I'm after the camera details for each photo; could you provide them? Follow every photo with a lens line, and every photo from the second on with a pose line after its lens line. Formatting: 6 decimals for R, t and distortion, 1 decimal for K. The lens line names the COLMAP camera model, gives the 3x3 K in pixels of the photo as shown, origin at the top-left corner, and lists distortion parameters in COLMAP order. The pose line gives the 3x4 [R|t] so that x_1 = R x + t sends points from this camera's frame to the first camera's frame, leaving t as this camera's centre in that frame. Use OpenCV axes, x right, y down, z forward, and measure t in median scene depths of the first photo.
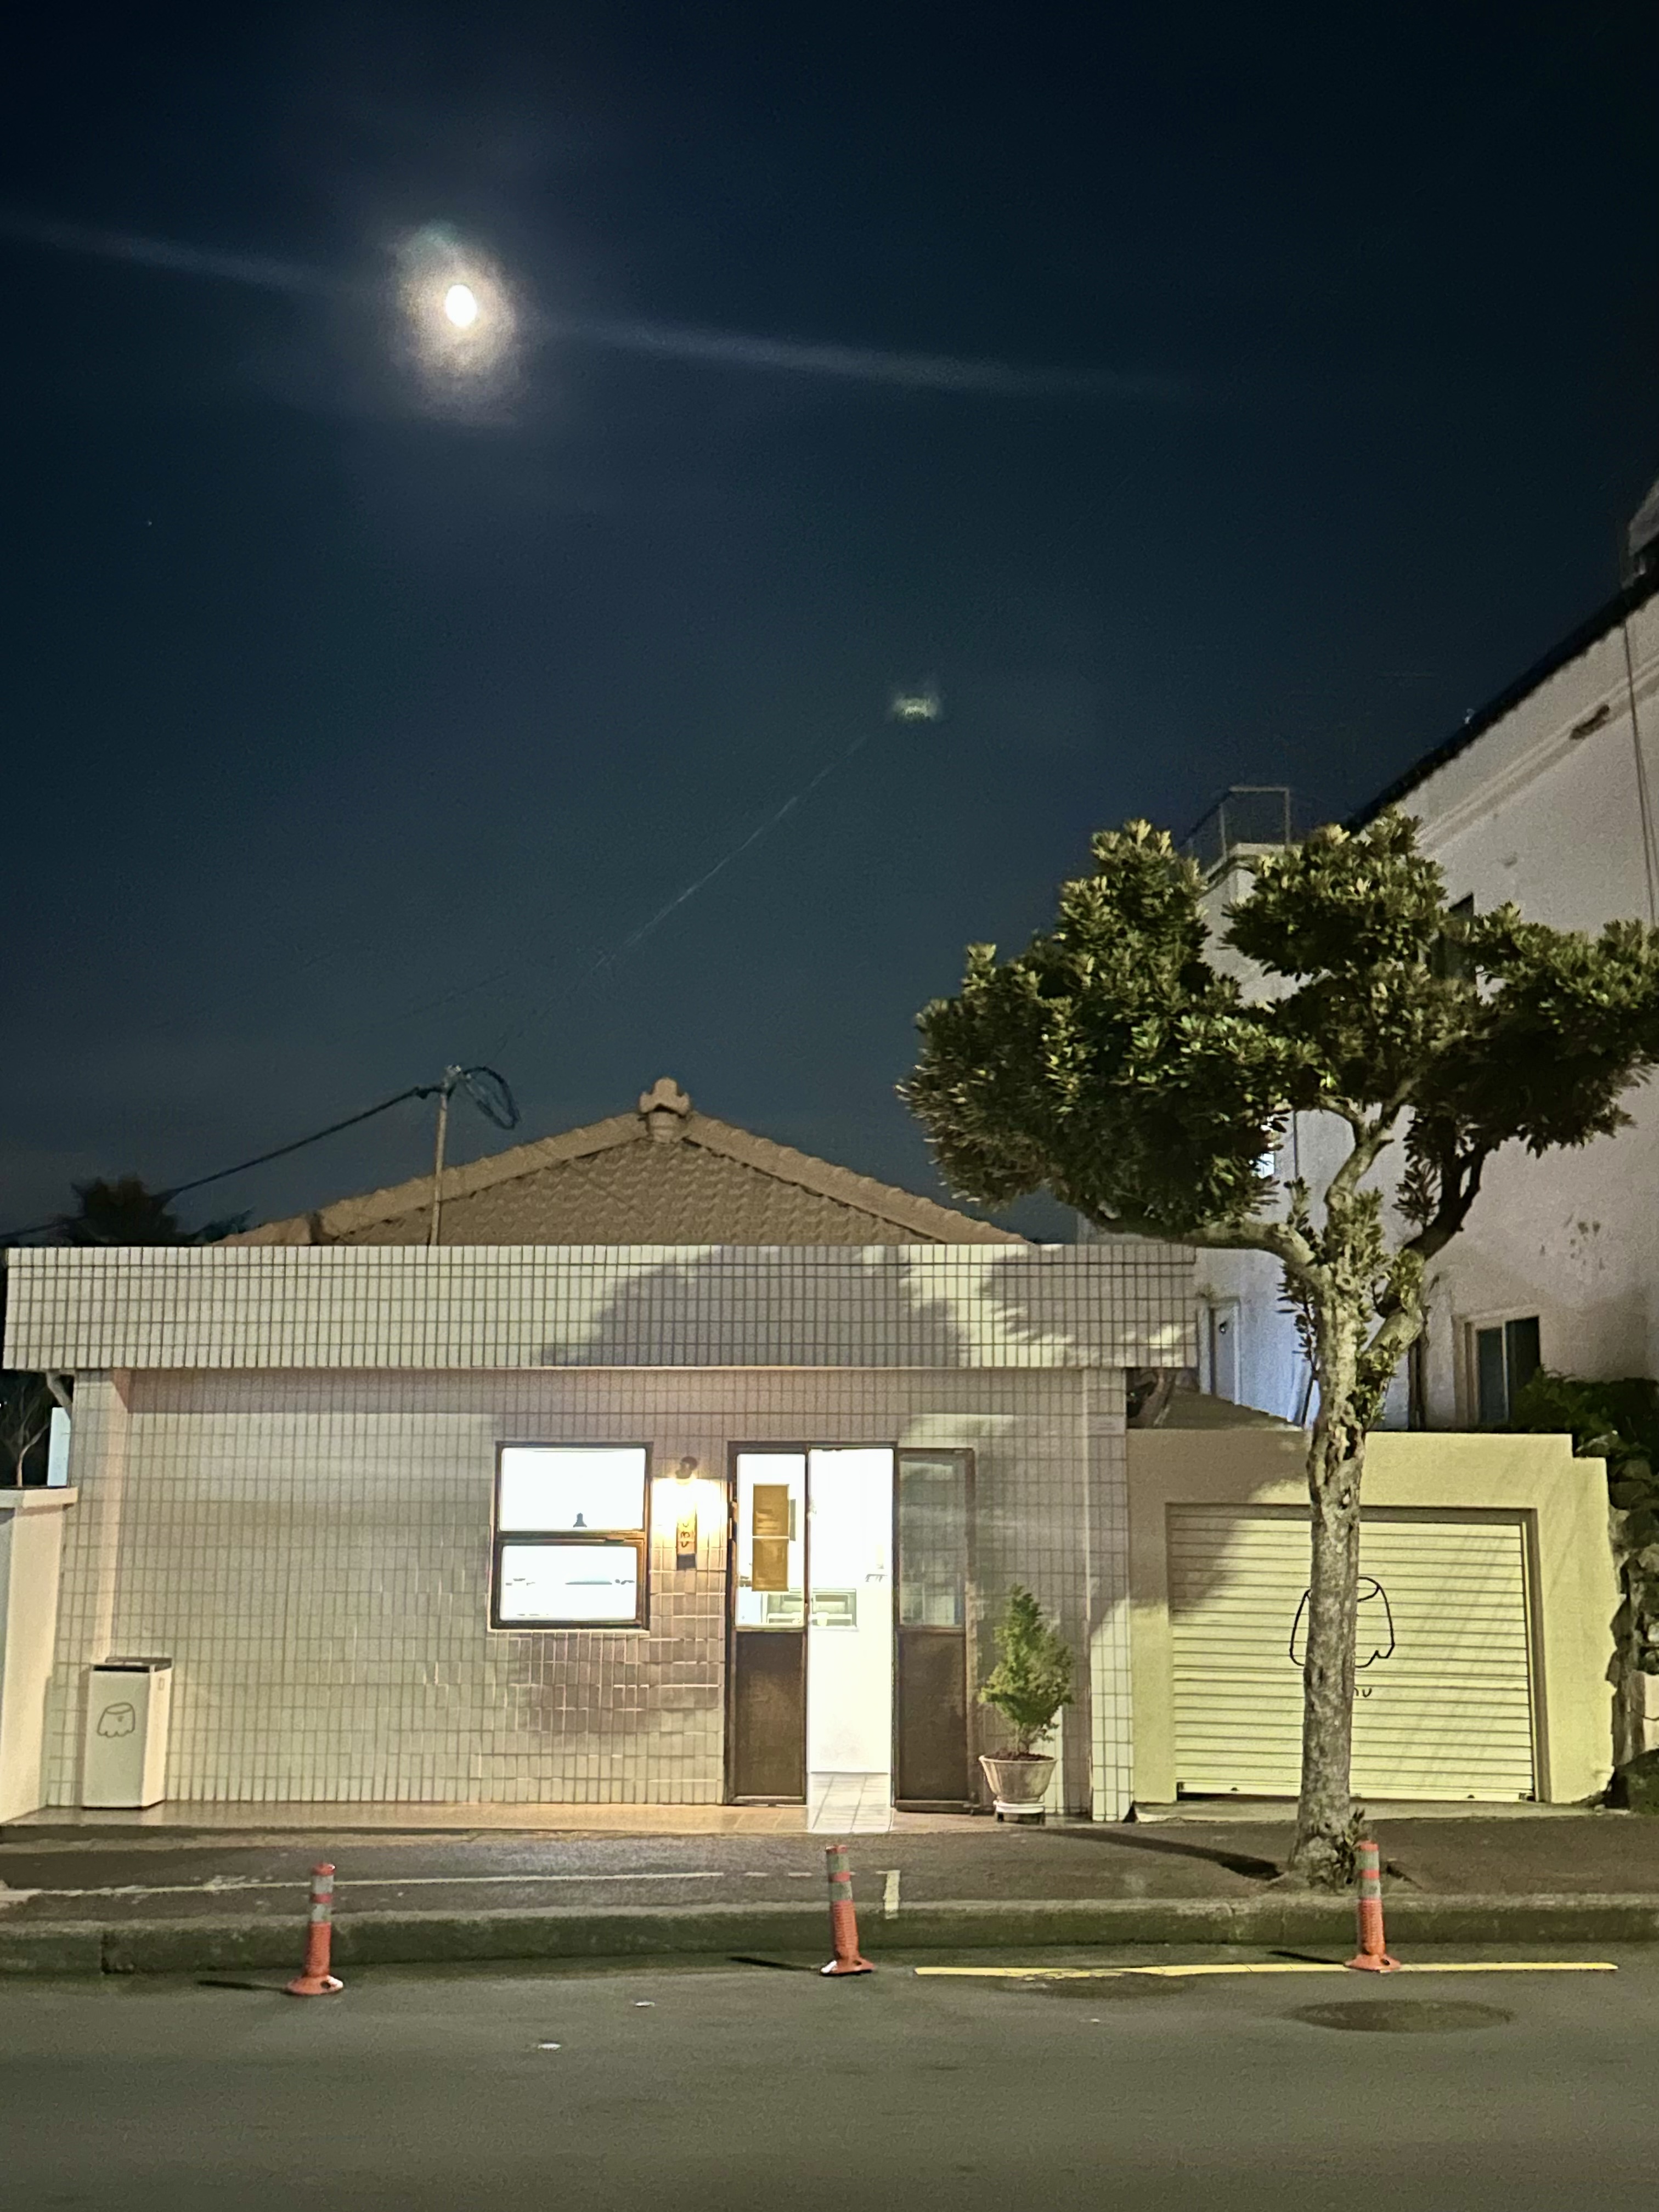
lens RADIAL K [[2447.2, 0, 828.8], [0, 2447.2, 1102.9], [0, 0, 1]] dist [0.156665, 0.000000]
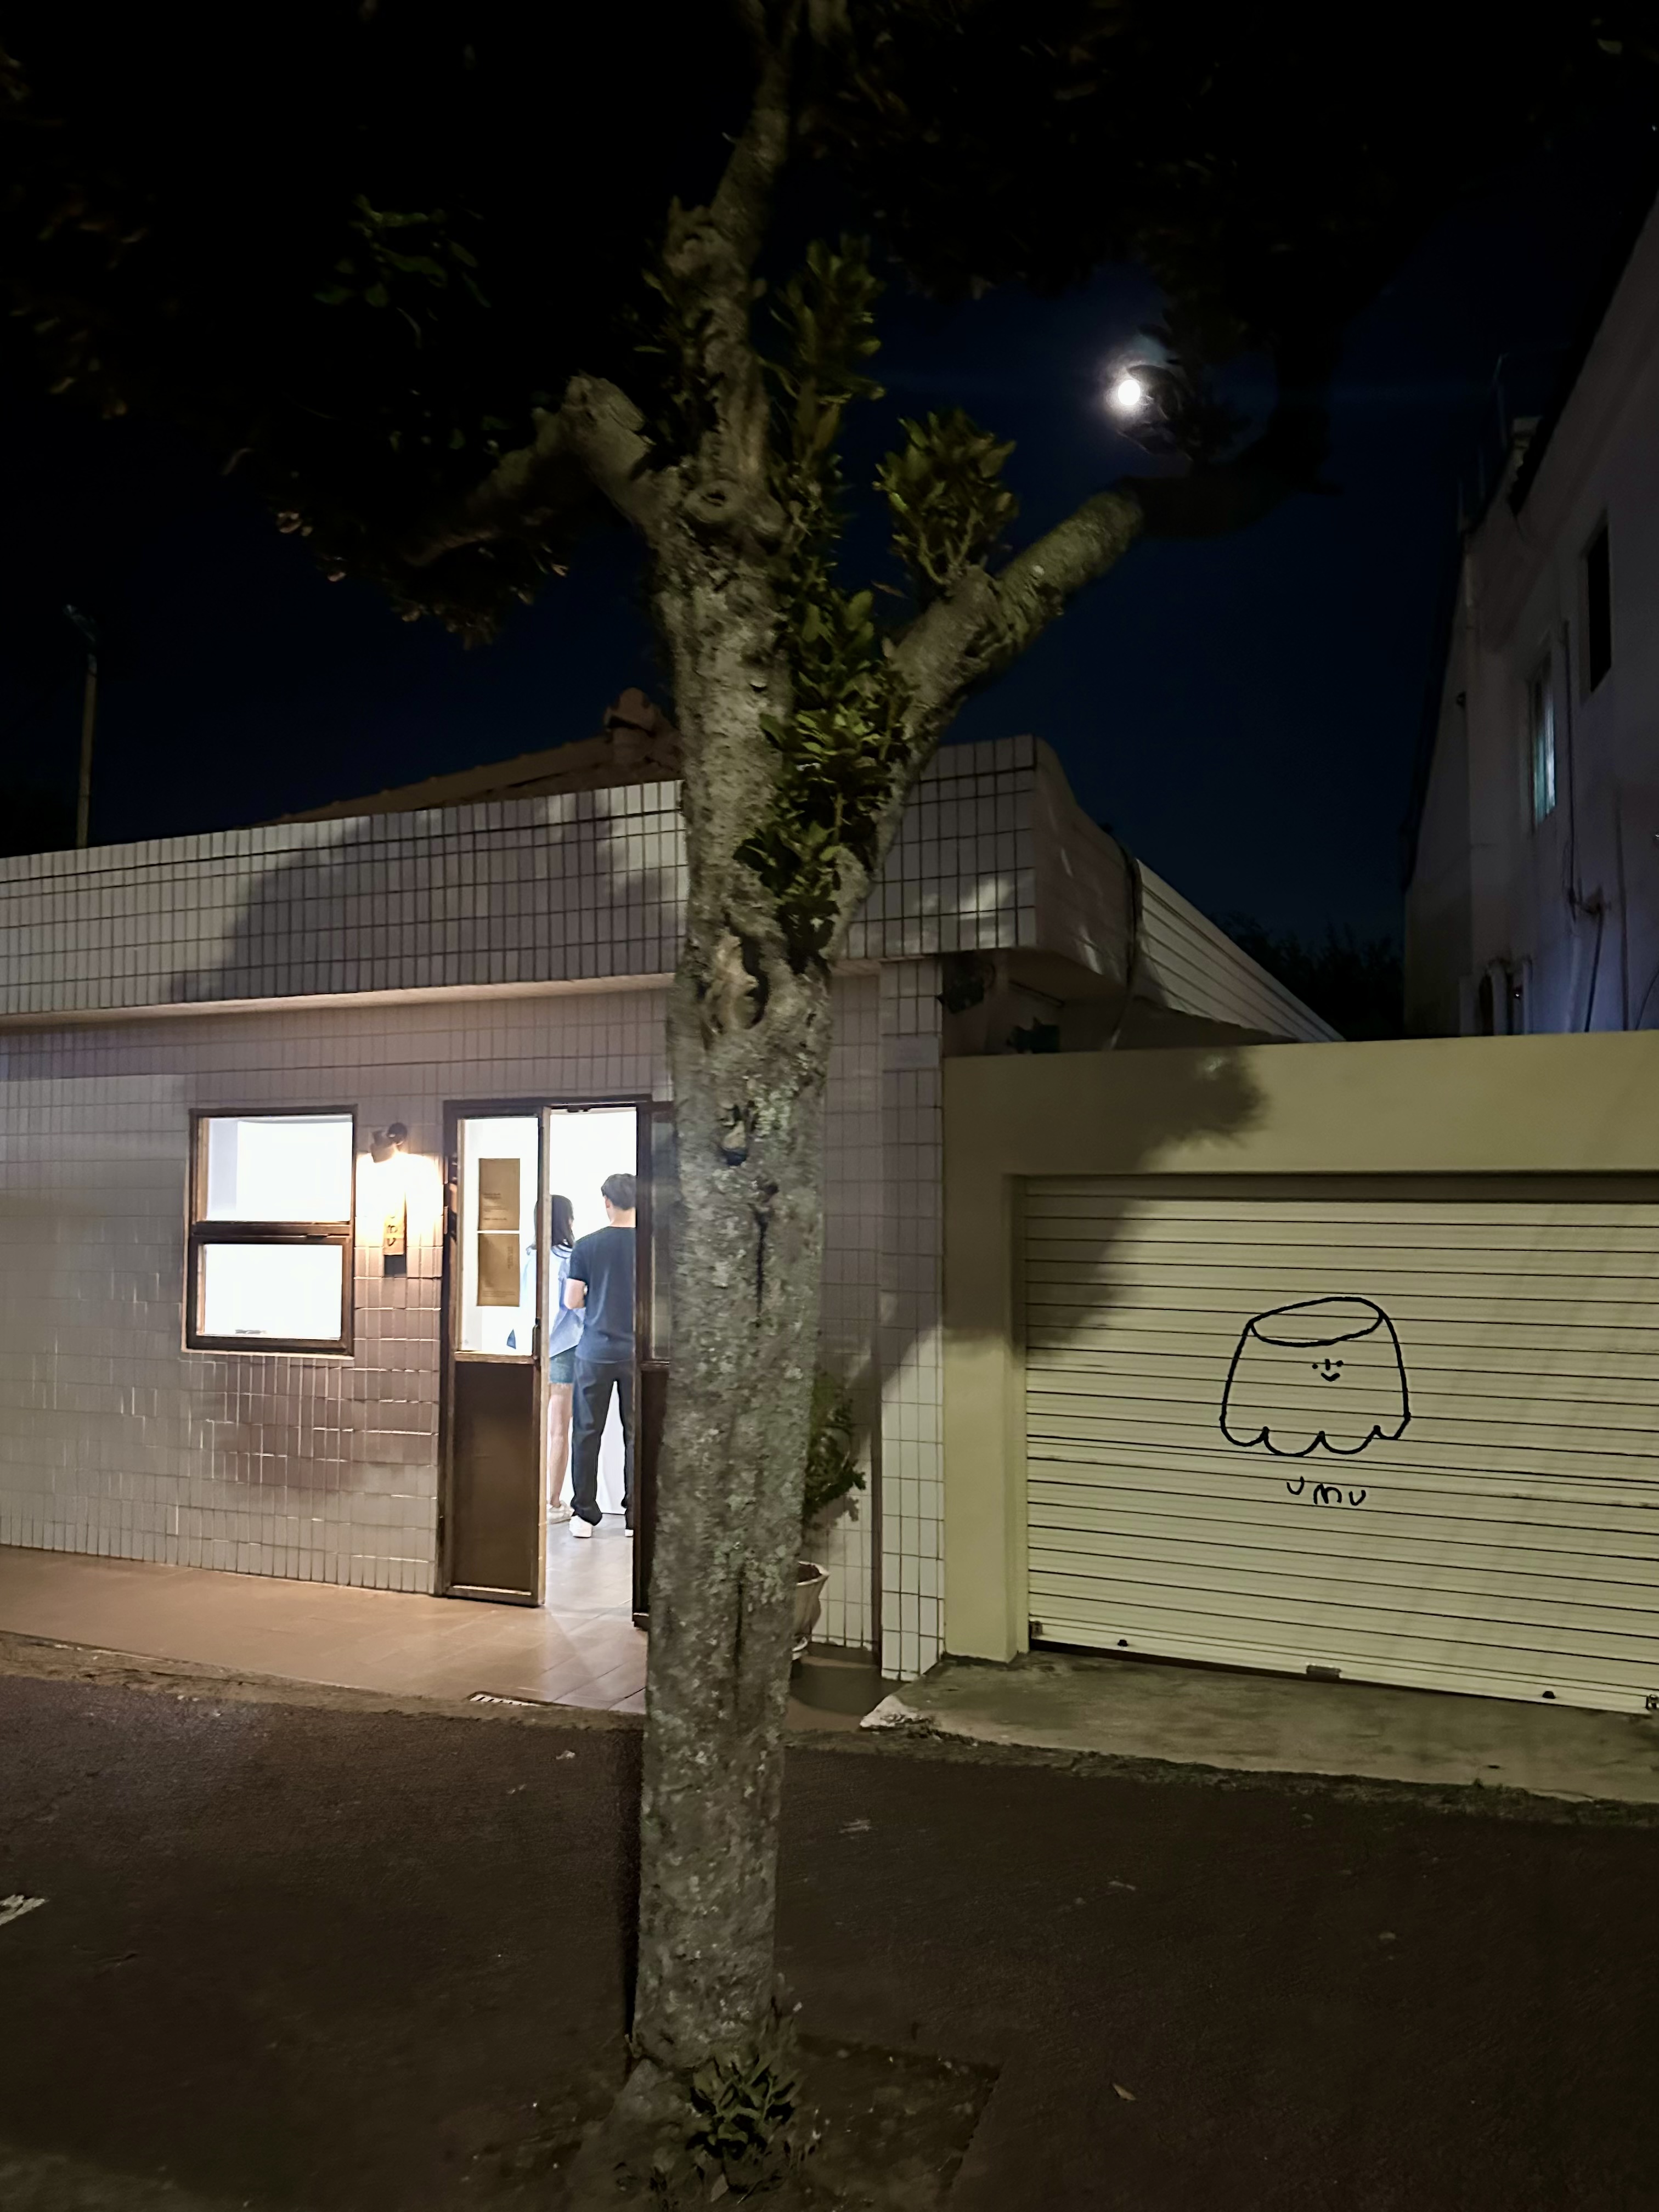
lens RADIAL K [[1615.8, 0, 828.8], [0, 1615.8, 1114.8], [0, 0, 1]] dist [0.071335, -0.020124]
pose [[0.936978, -0.025741, -0.348438, 0.233150], [0.064072, 0.993029, 0.098935, 0.104639], [0.343463, -0.115025, 0.932096, 0.612195]]
